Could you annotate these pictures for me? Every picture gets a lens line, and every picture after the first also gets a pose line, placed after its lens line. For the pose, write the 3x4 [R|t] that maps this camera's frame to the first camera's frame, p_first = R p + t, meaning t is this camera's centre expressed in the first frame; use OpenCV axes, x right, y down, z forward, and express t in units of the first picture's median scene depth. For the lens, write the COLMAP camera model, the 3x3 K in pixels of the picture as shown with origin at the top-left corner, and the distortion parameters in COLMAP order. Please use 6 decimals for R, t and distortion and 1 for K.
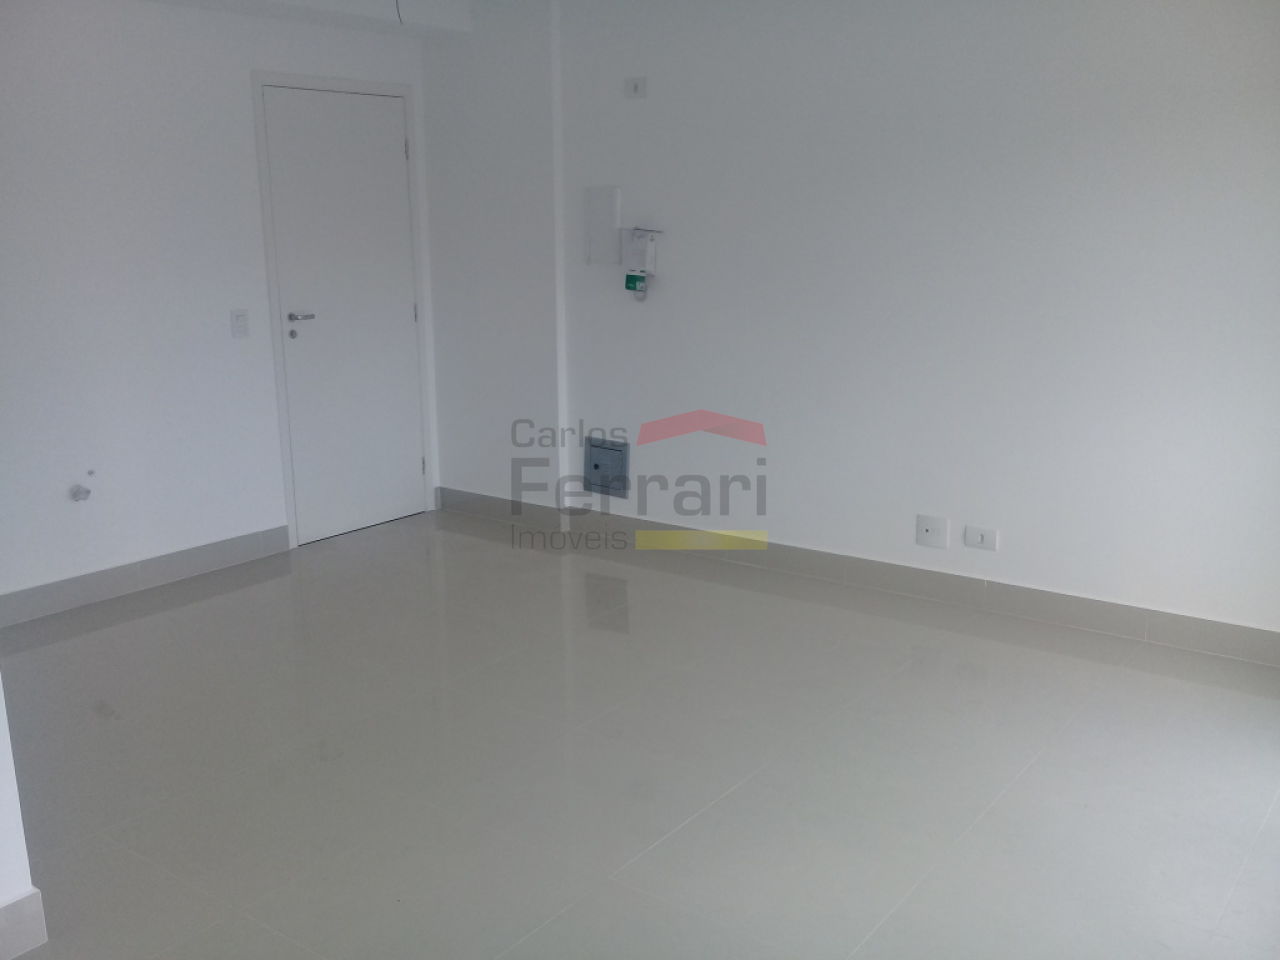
lens RADIAL K [[1177.6, 0, 642.4], [0, 1177.6, 480.7], [0, 0, 1]] dist [0.010957, 0.000000]
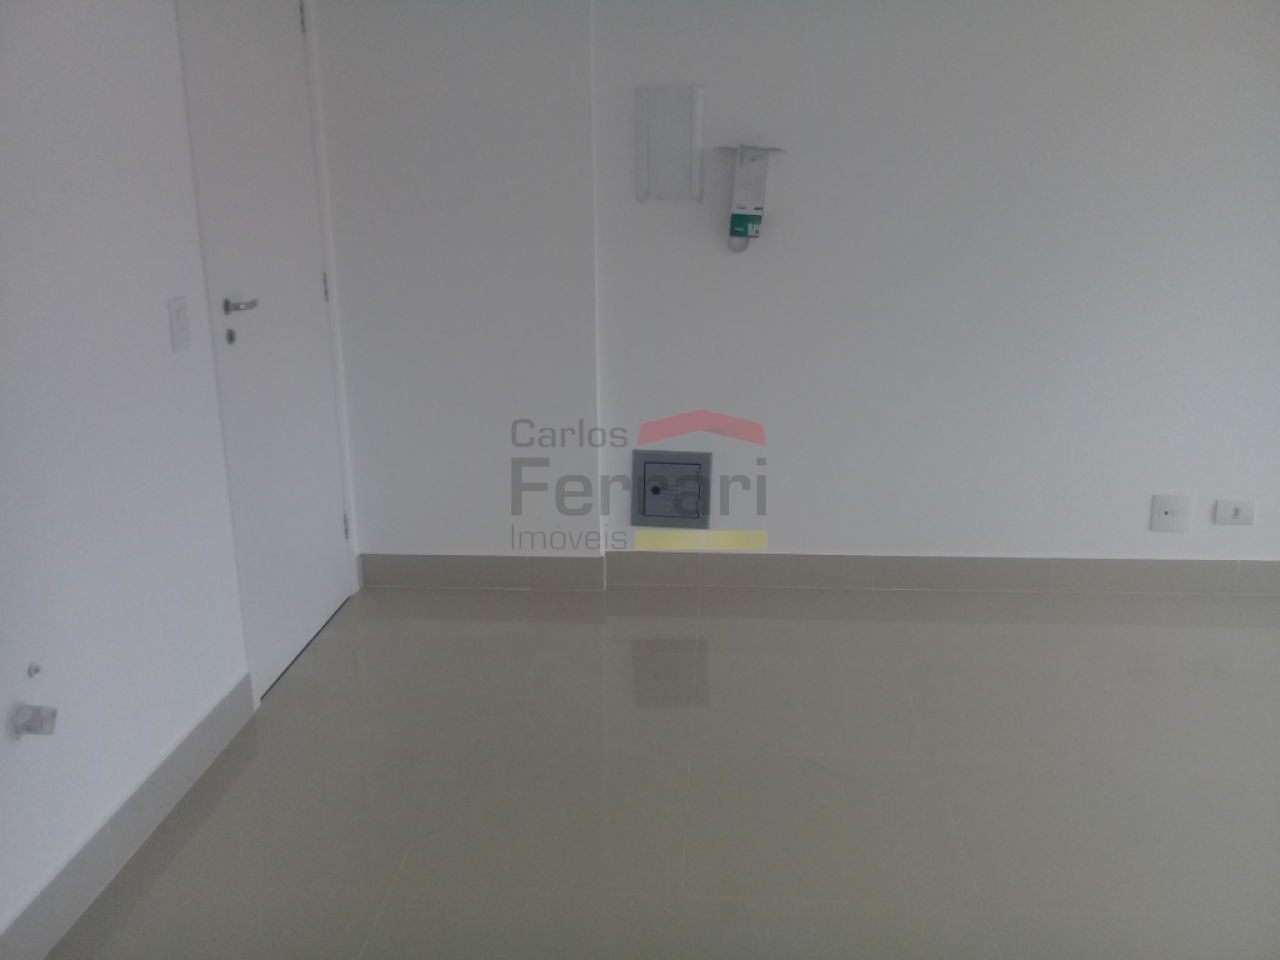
lens RADIAL K [[1177.6, 0, 638.4], [0, 1177.6, 479.8], [0, 0, 1]] dist [0.010957, 0.000000]
pose [[0.844576, -0.140916, 0.516560, -0.443536], [0.120537, 0.990021, 0.072996, -0.076687], [-0.521692, 0.000614, 0.853134, 0.432615]]
